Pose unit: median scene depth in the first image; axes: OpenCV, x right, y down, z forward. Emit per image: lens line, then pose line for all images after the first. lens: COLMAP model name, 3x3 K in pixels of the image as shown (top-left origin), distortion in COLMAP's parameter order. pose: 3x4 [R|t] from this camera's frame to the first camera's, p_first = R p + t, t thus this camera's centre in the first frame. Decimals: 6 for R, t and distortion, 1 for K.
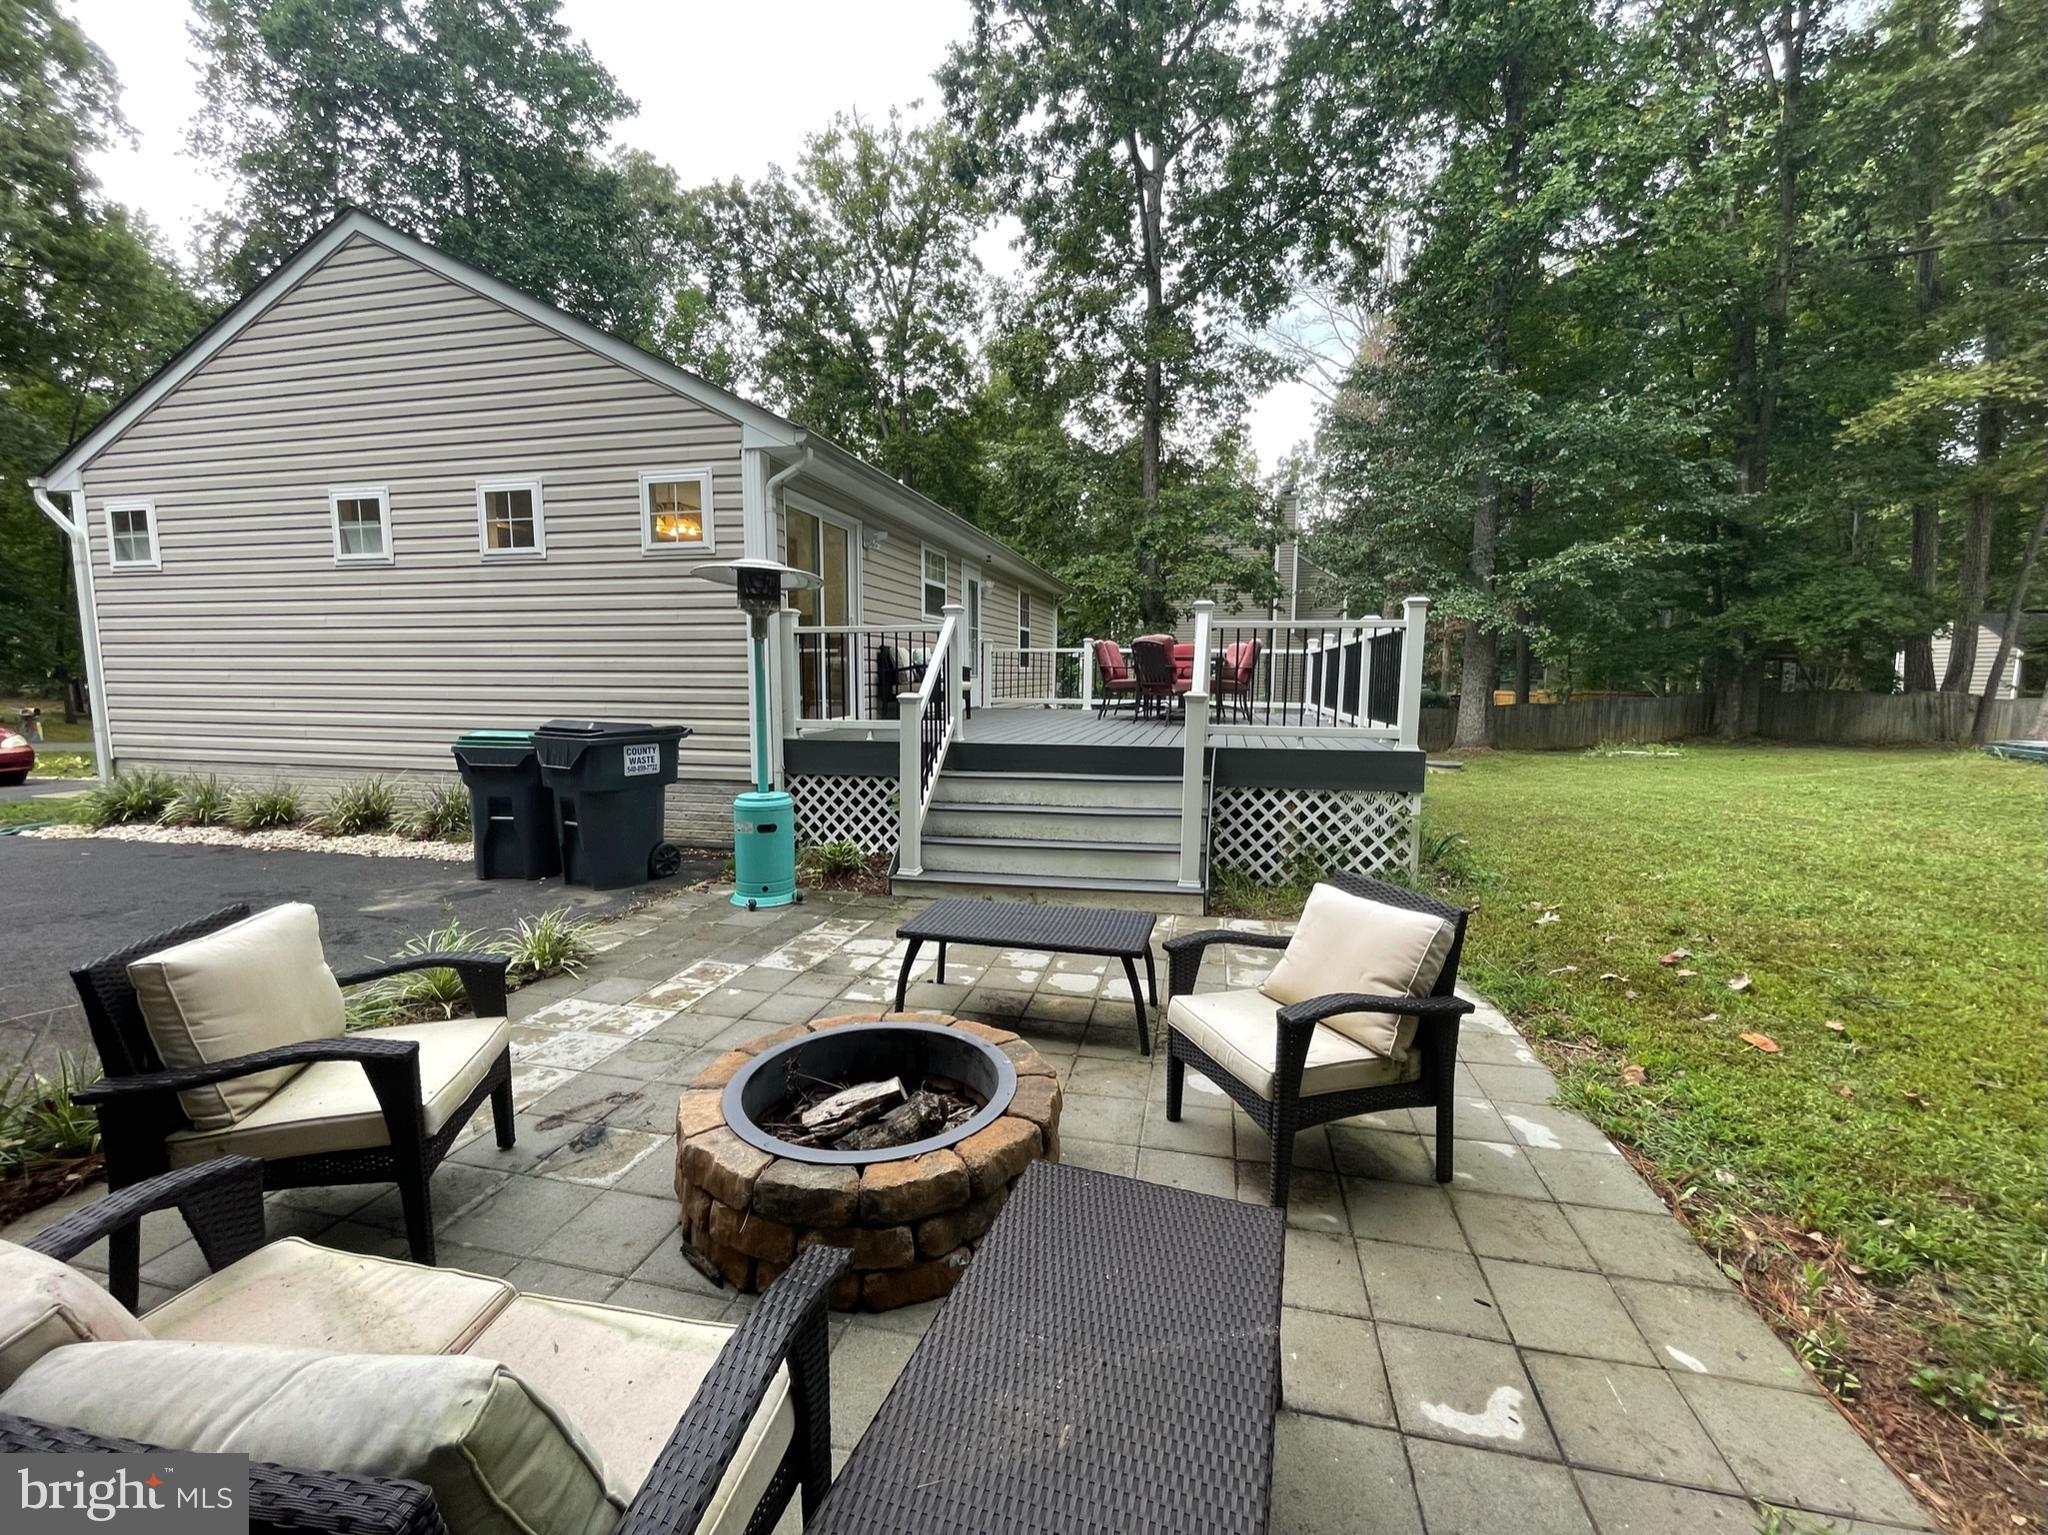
lens RADIAL K [[830.9, 0, 1024.0], [0, 830.9, 767.5], [0, 0, 1]] dist [-0.003871, -0.000328]
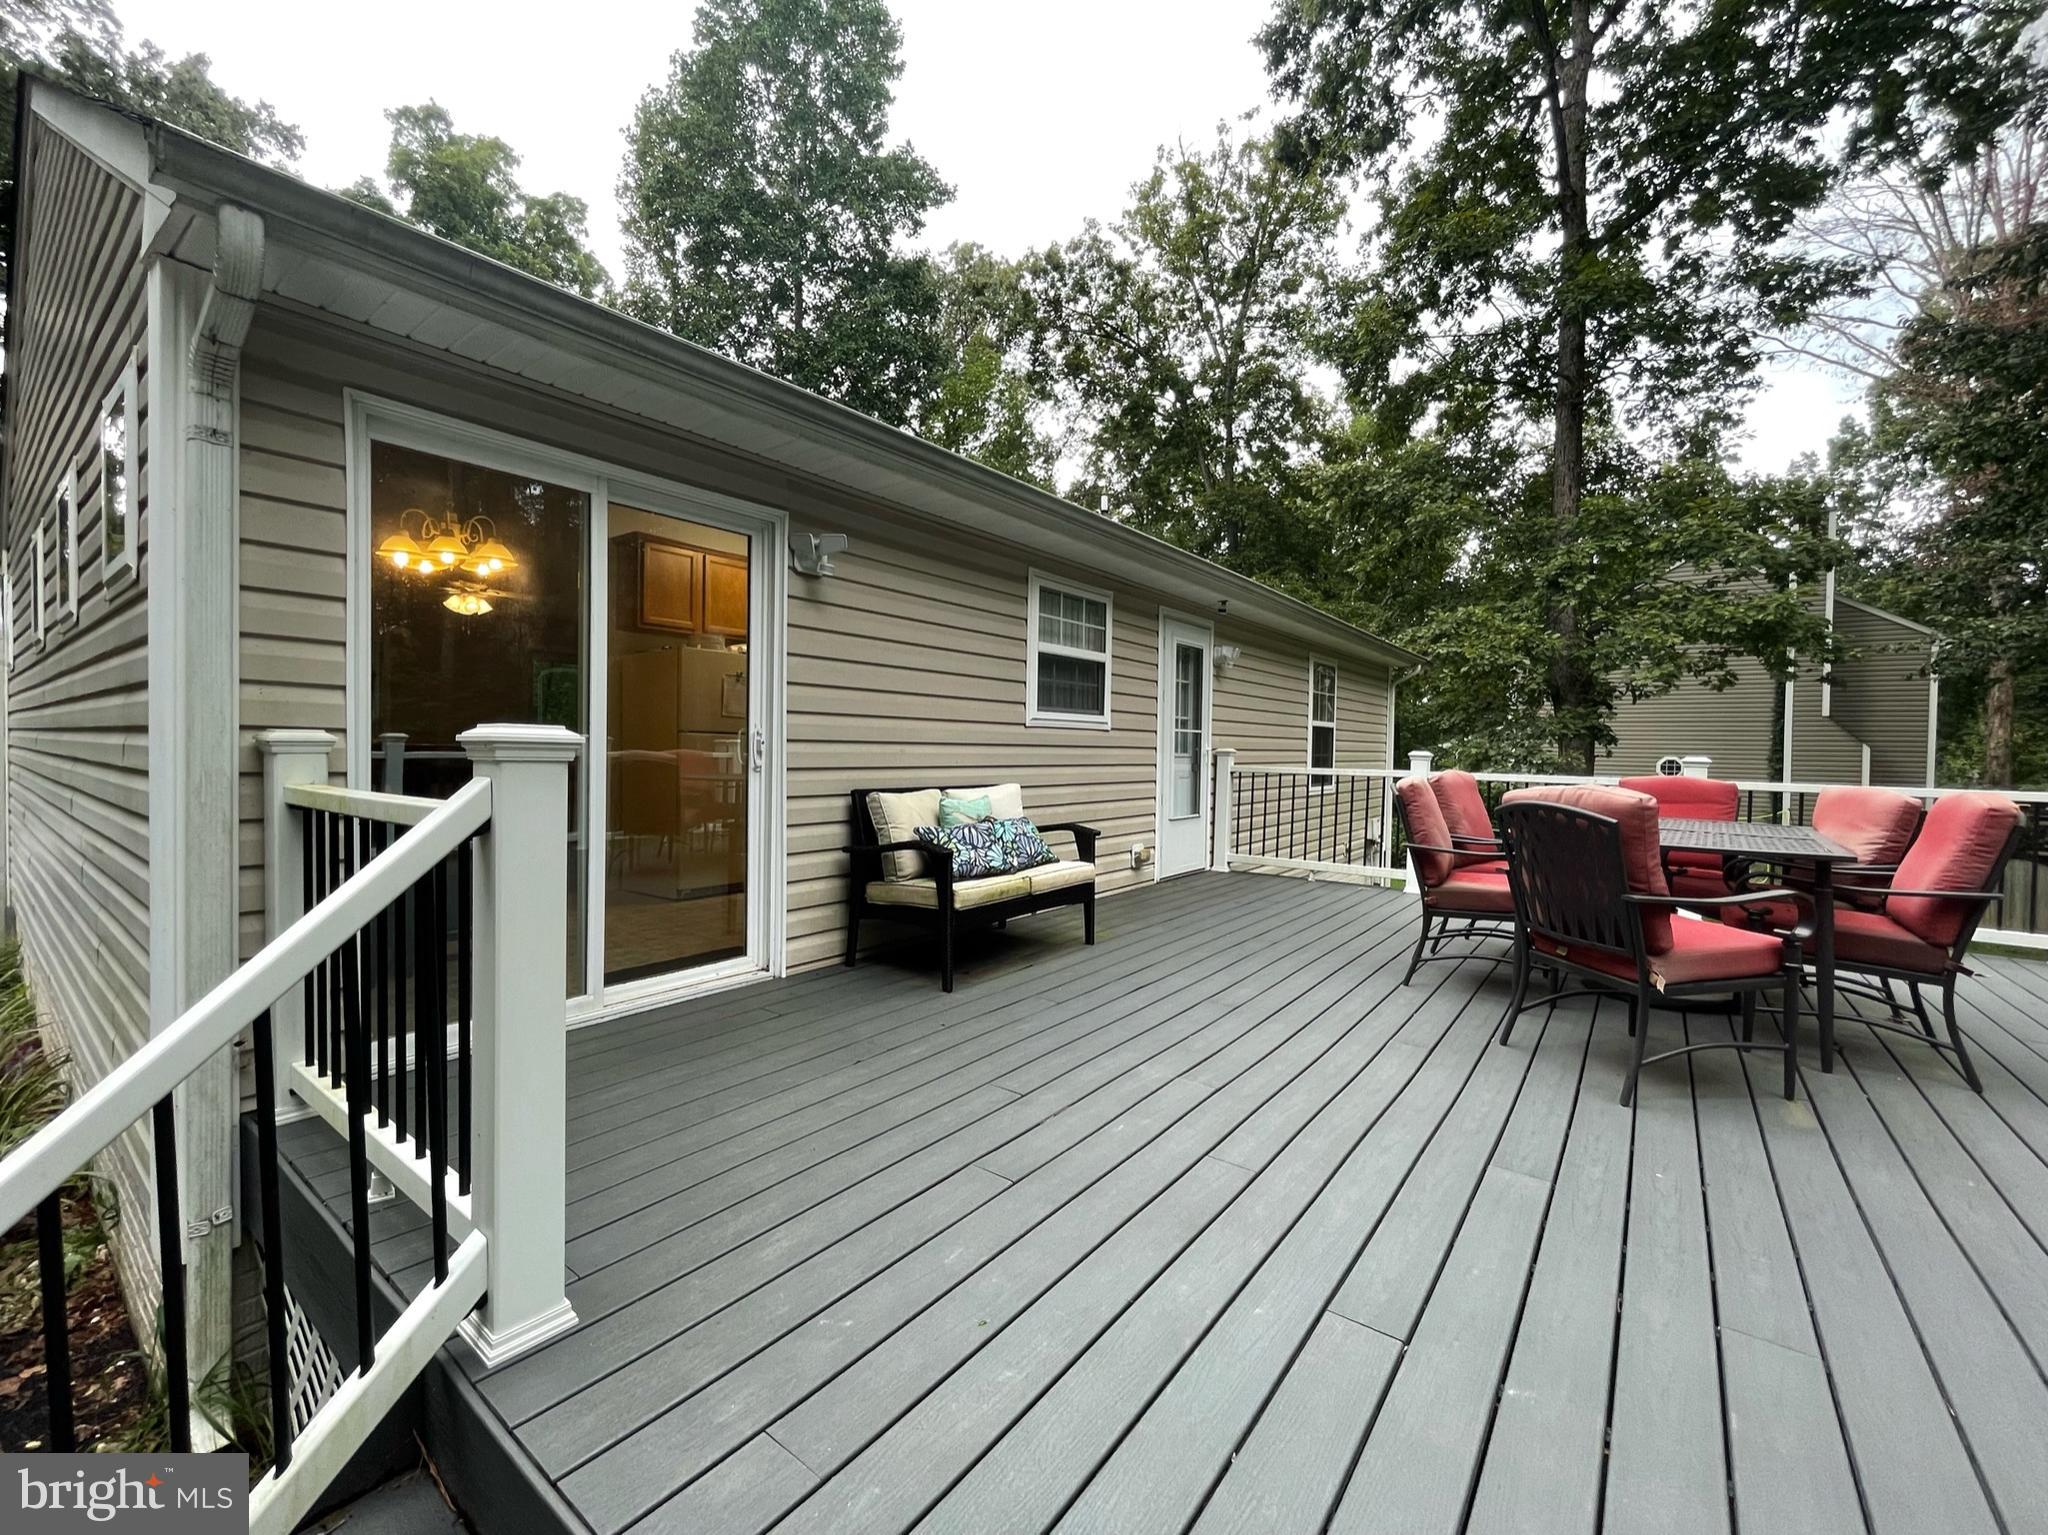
lens RADIAL K [[830.9, 0, 1024.0], [0, 830.9, 767.5], [0, 0, 1]] dist [-0.003871, -0.000328]
pose [[0.909833, 0.021091, -0.414439, 0.028293], [-0.059389, 0.995045, -0.079741, -0.037683], [0.410703, 0.097164, 0.906577, 0.185316]]
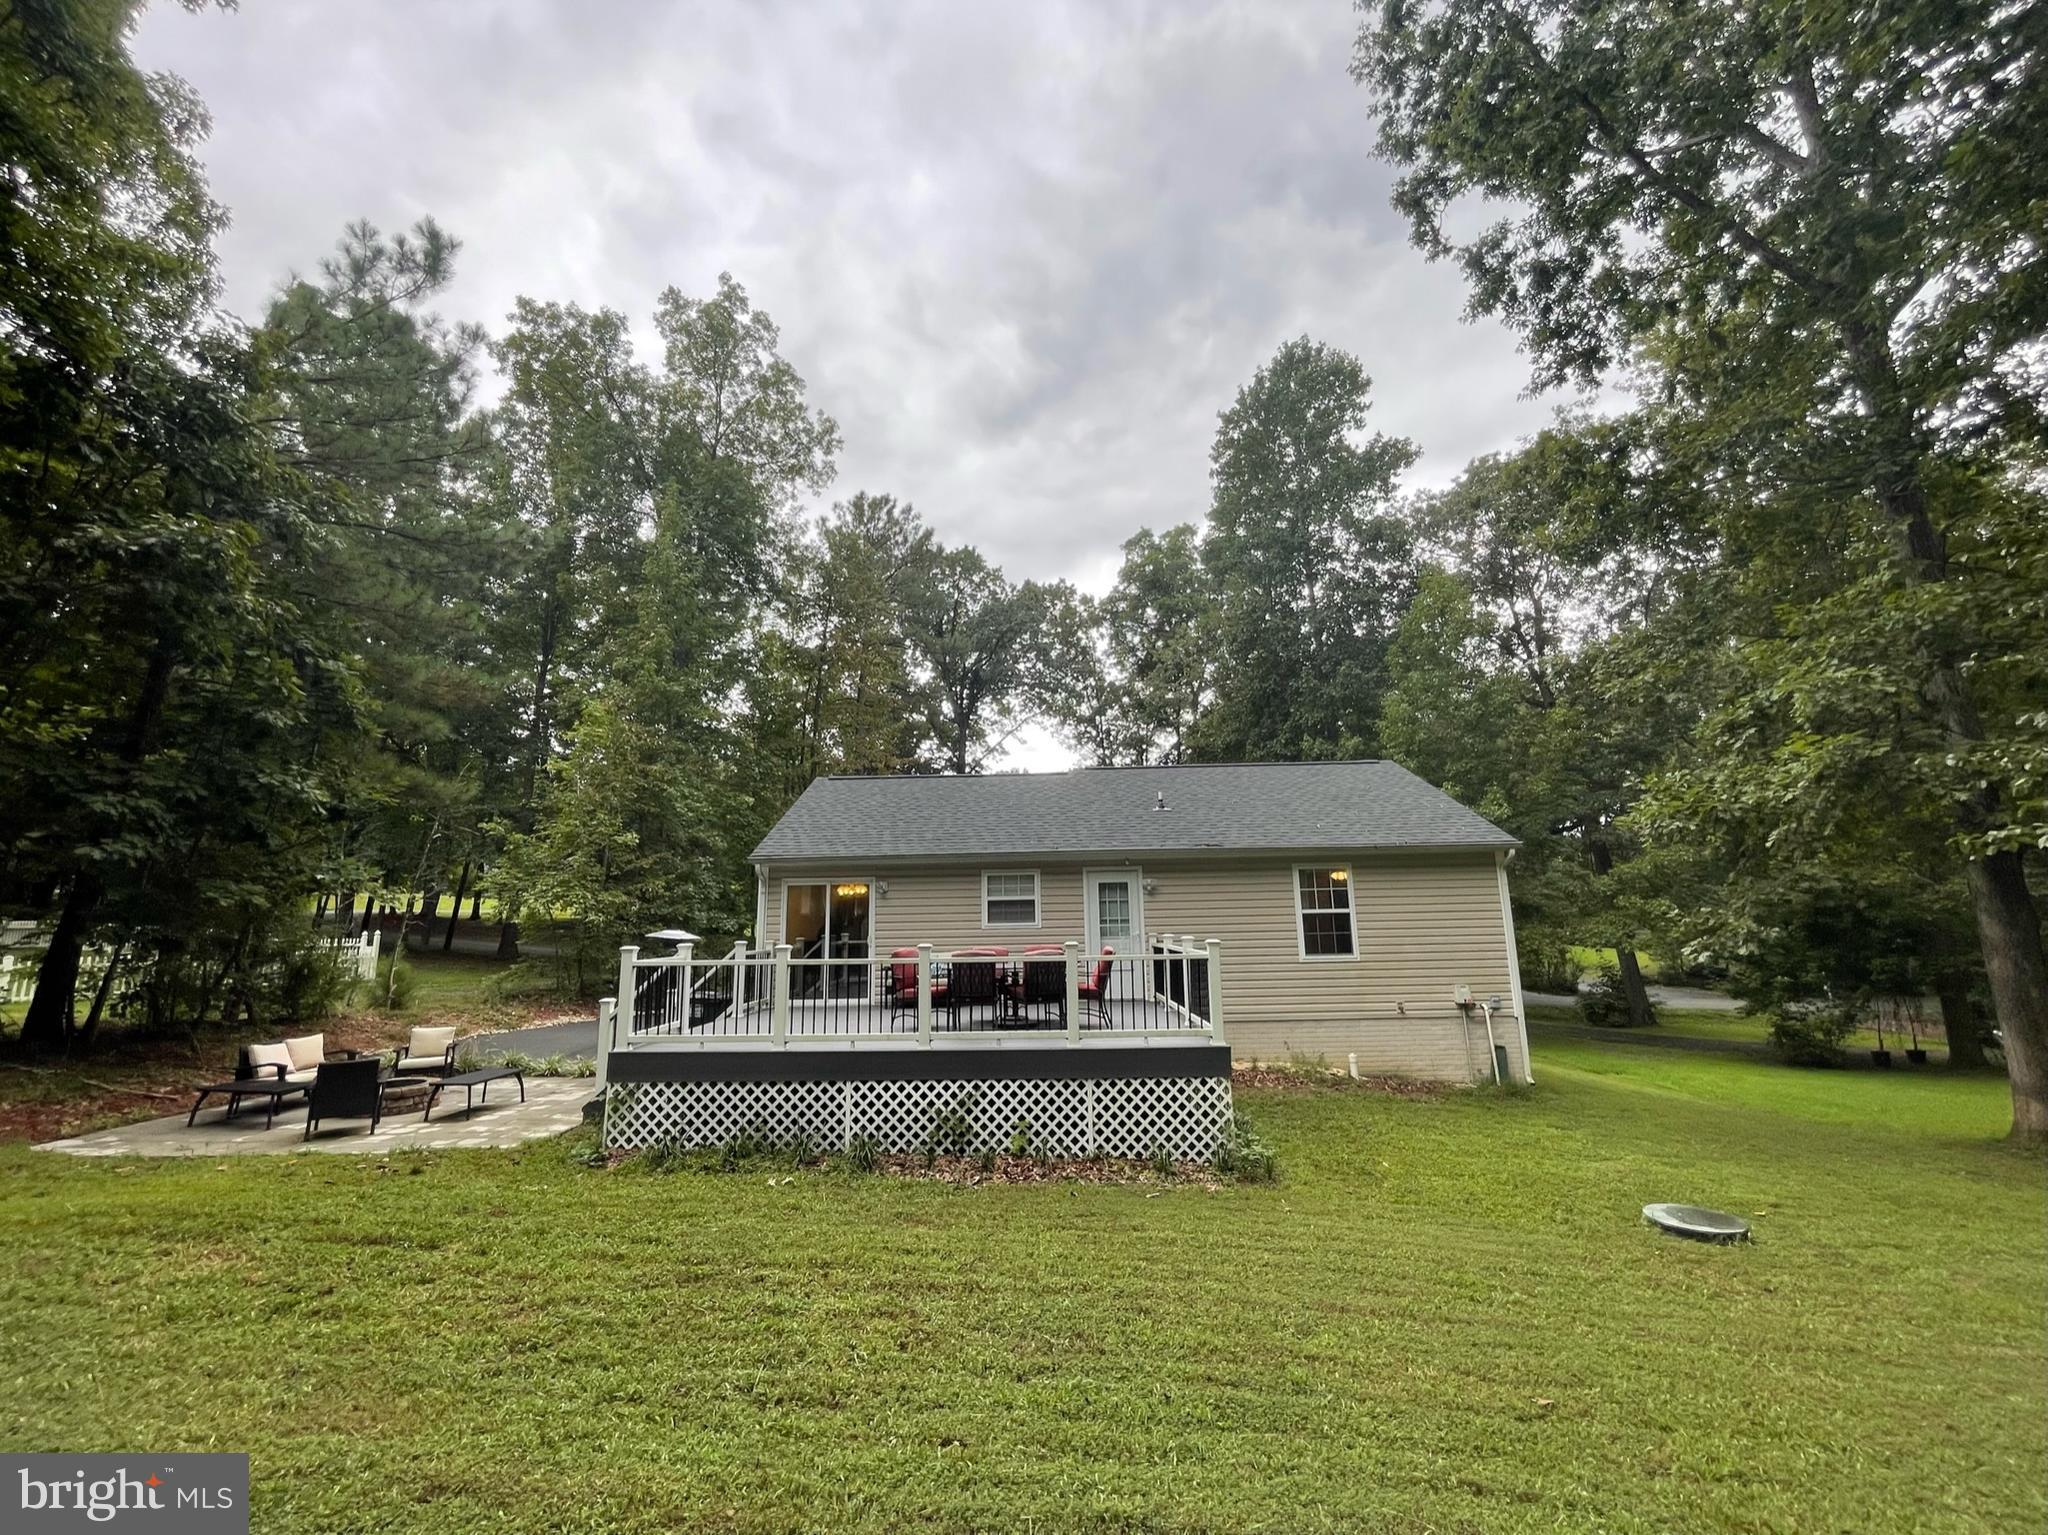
lens RADIAL K [[830.9, 0, 1024.0], [0, 830.9, 767.5], [0, 0, 1]] dist [-0.003871, -0.000328]
pose [[0.181205, -0.175989, -0.967571, 0.424965], [-0.093211, 0.976355, -0.195043, -0.059540], [0.979018, 0.125531, 0.160517, 0.276771]]
